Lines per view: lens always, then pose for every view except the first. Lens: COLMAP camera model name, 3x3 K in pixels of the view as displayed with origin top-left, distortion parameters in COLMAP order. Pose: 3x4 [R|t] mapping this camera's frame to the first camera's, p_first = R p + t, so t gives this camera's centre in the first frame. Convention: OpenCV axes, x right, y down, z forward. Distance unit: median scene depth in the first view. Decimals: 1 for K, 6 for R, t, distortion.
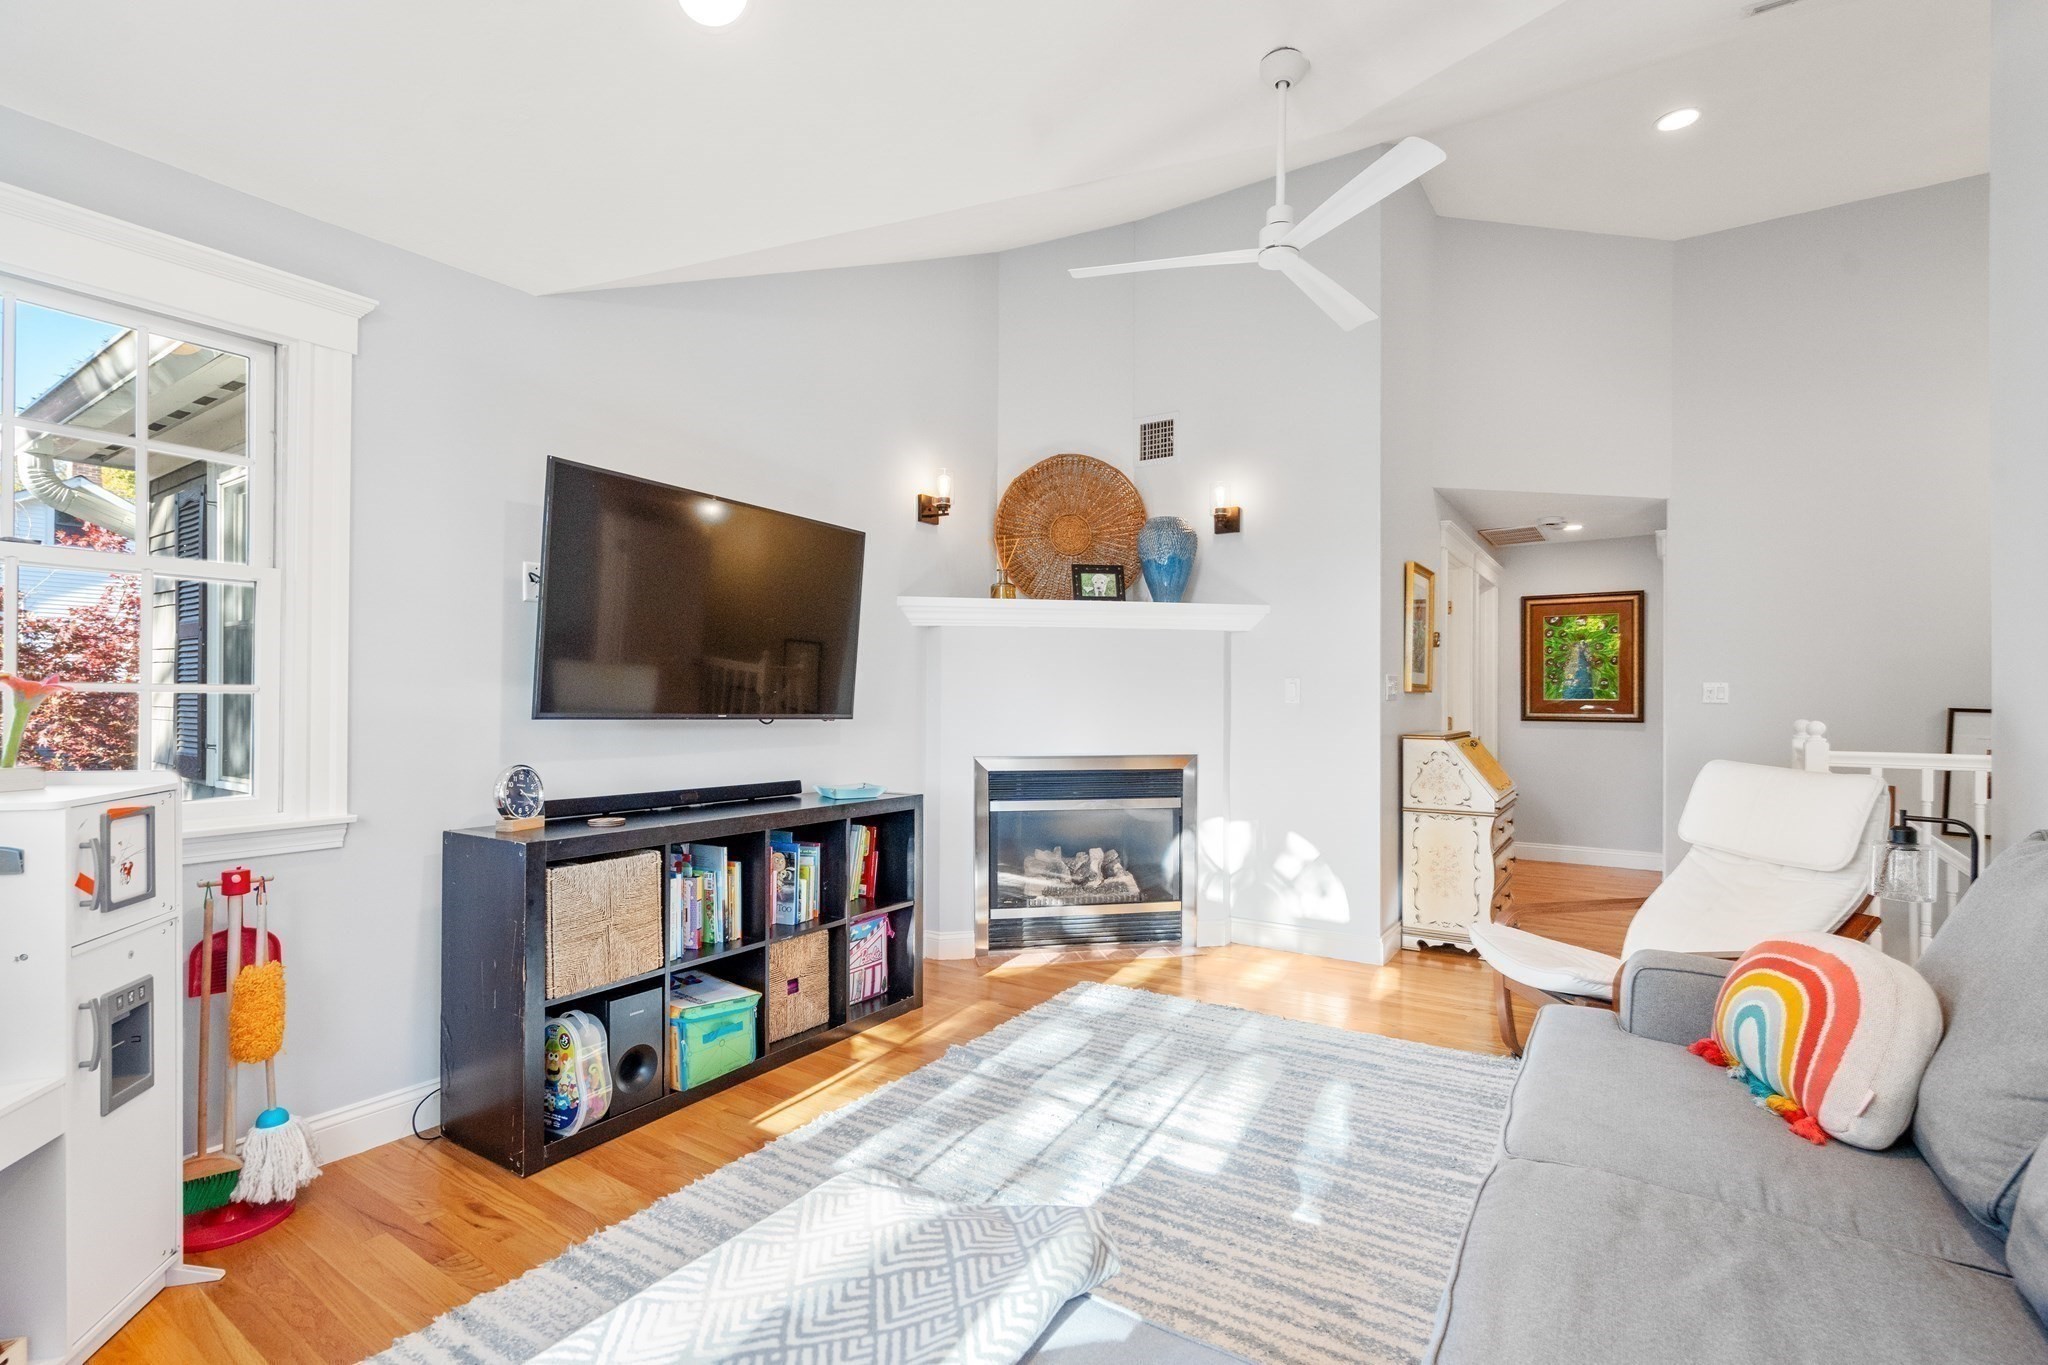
lens RADIAL K [[931.0, 0, 1028.1], [0, 931.0, 688.4], [0, 0, 1]] dist [-0.003335, 0.001497]
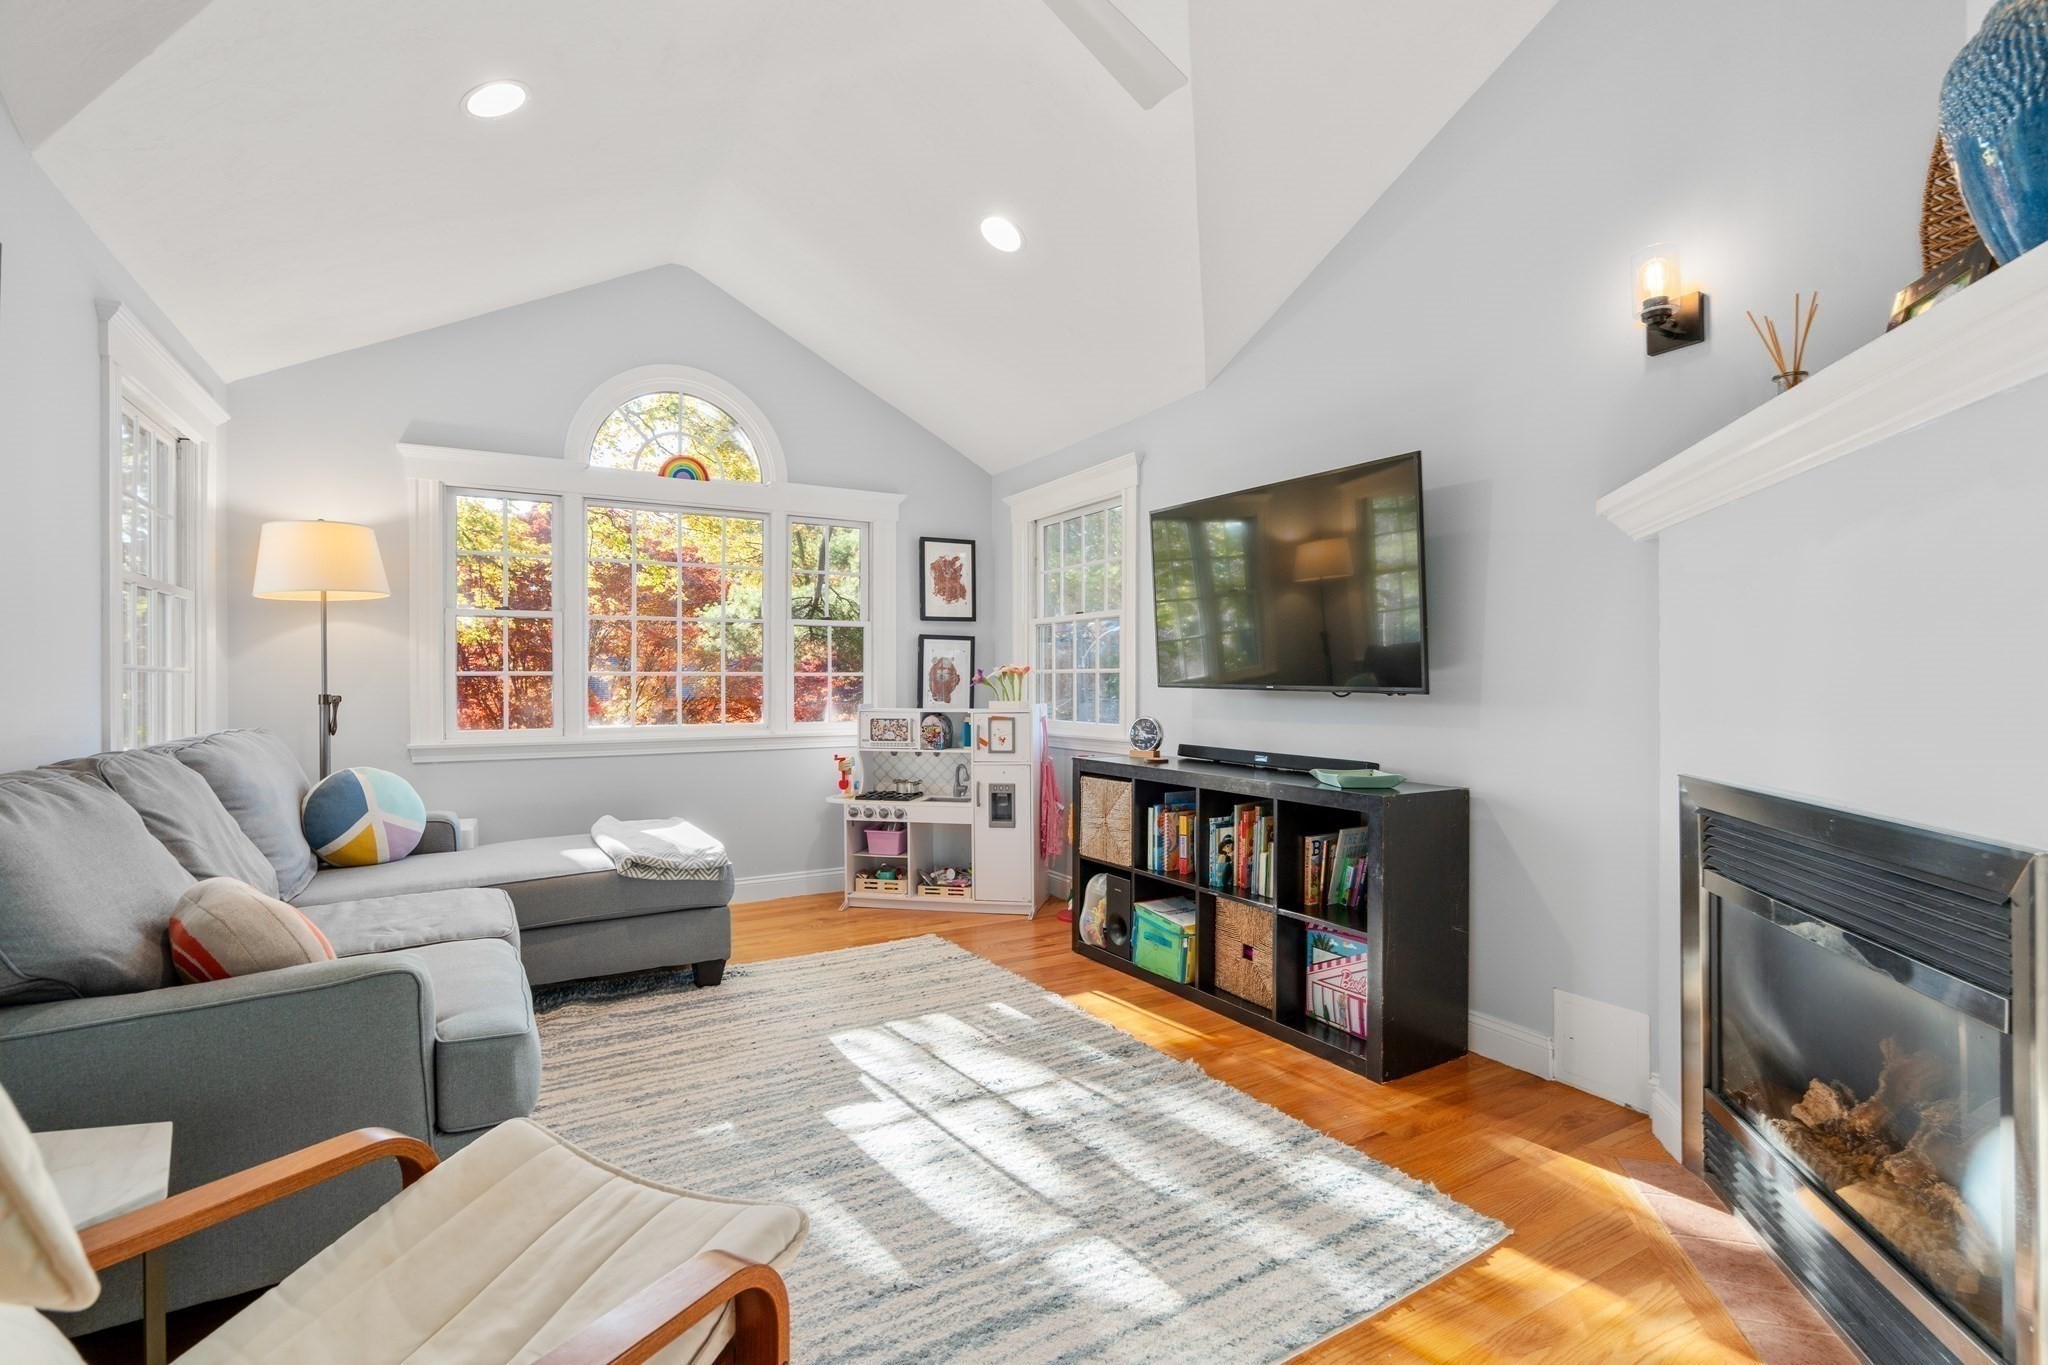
lens RADIAL K [[931.0, 0, 1027.6], [0, 931.0, 684.5], [0, 0, 1]] dist [-0.003335, 0.001497]
pose [[-0.423816, -0.001015, -0.905748, 0.892118], [0.010626, 0.999925, -0.006093, 0.035022], [0.905686, -0.012207, -0.423773, 1.400098]]
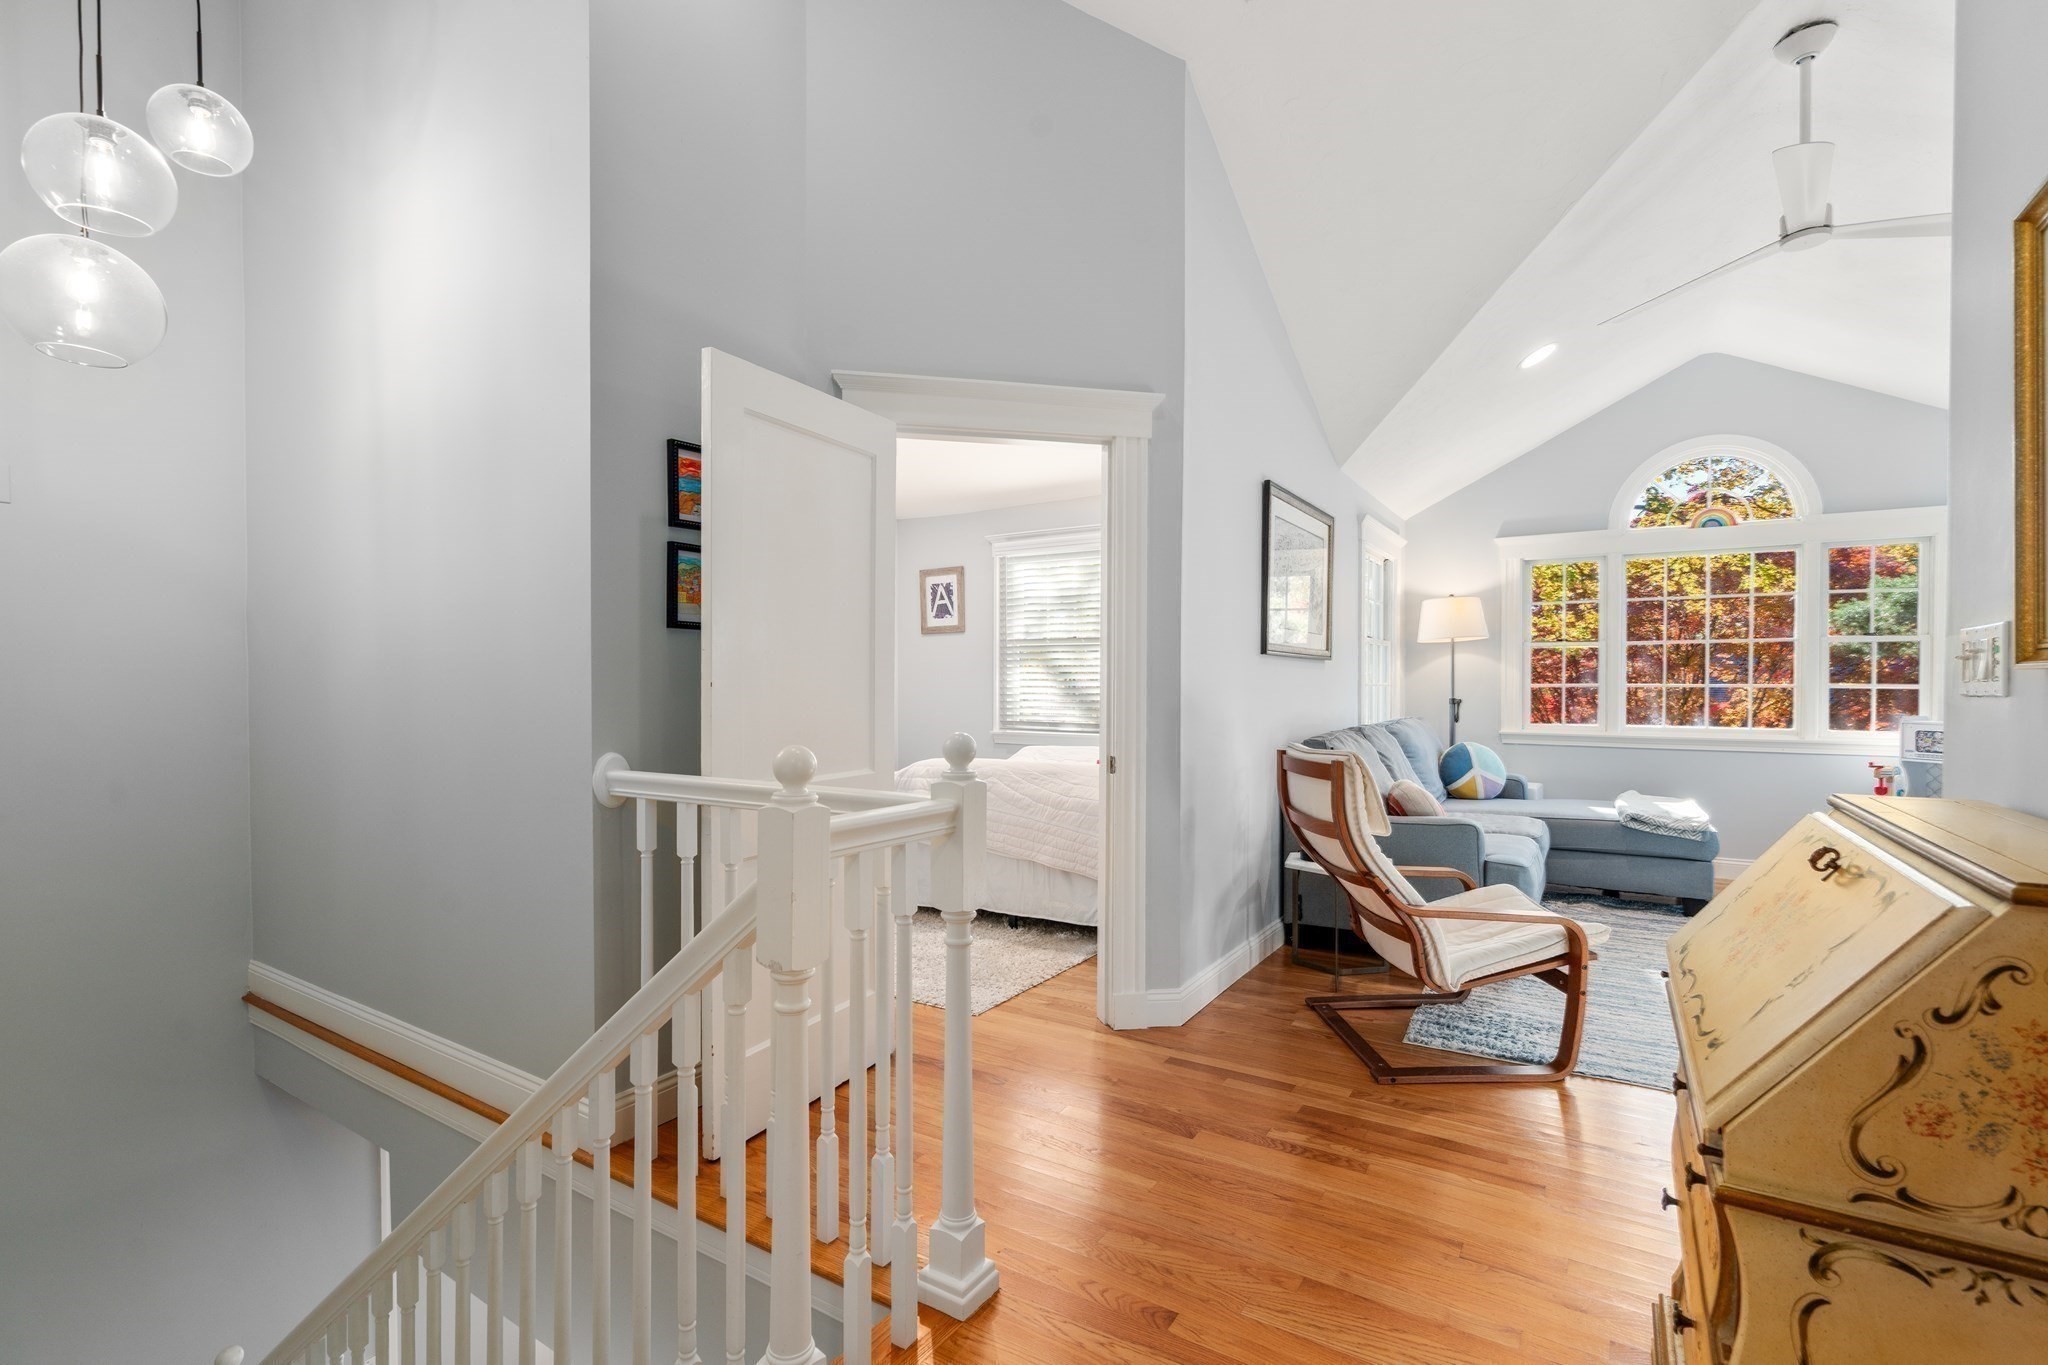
lens RADIAL K [[931.0, 0, 1020.3], [0, 931.0, 684.1], [0, 0, 1]] dist [-0.003335, 0.001497]
pose [[-0.999310, -0.005254, -0.036762, 1.201747], [-0.005006, 0.999964, -0.006840, 0.018636], [0.036797, -0.006651, -0.999301, 2.052158]]
